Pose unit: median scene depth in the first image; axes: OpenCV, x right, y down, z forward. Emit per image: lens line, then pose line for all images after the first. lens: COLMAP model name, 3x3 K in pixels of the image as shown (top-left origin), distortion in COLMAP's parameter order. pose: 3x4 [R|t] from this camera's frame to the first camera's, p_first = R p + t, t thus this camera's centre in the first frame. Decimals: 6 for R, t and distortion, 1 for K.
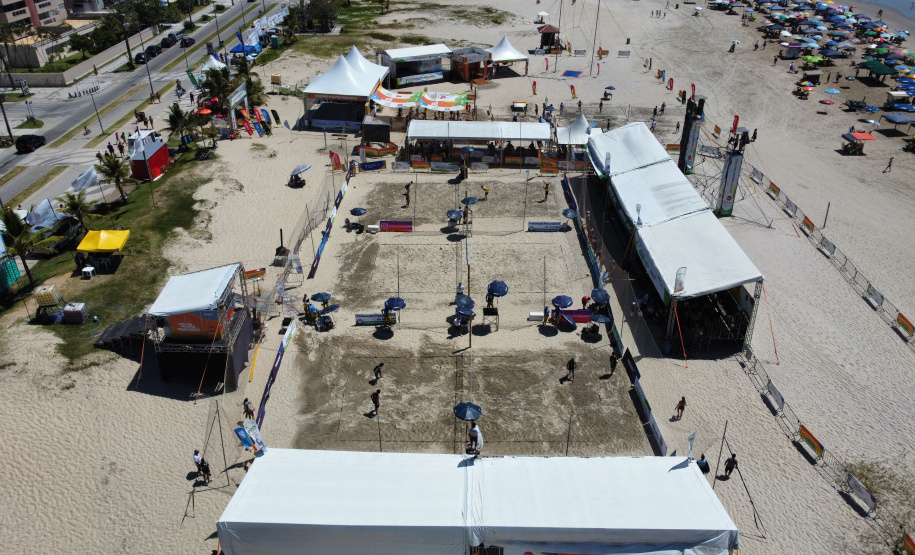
lens RADIAL K [[682.9, 0, 457.5], [0, 682.9, 277.5], [0, 0, 1]] dist [-0.003574, -0.002526]
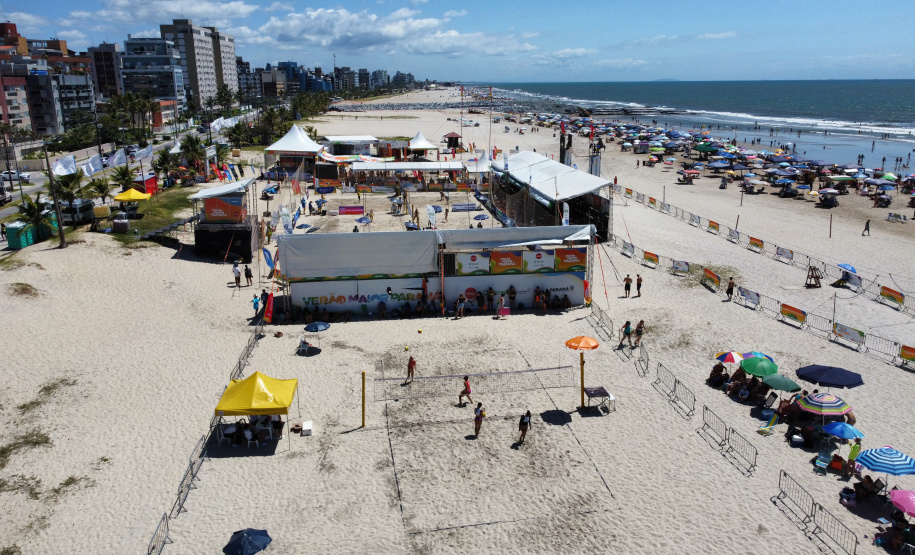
lens RADIAL K [[682.9, 0, 457.5], [0, 682.9, 277.5], [0, 0, 1]] dist [-0.003574, -0.002526]
pose [[0.990054, -0.040529, 0.134724, -0.083013], [0.073952, 0.964562, -0.253282, 0.465939], [-0.119684, 0.260726, 0.957965, -0.284307]]
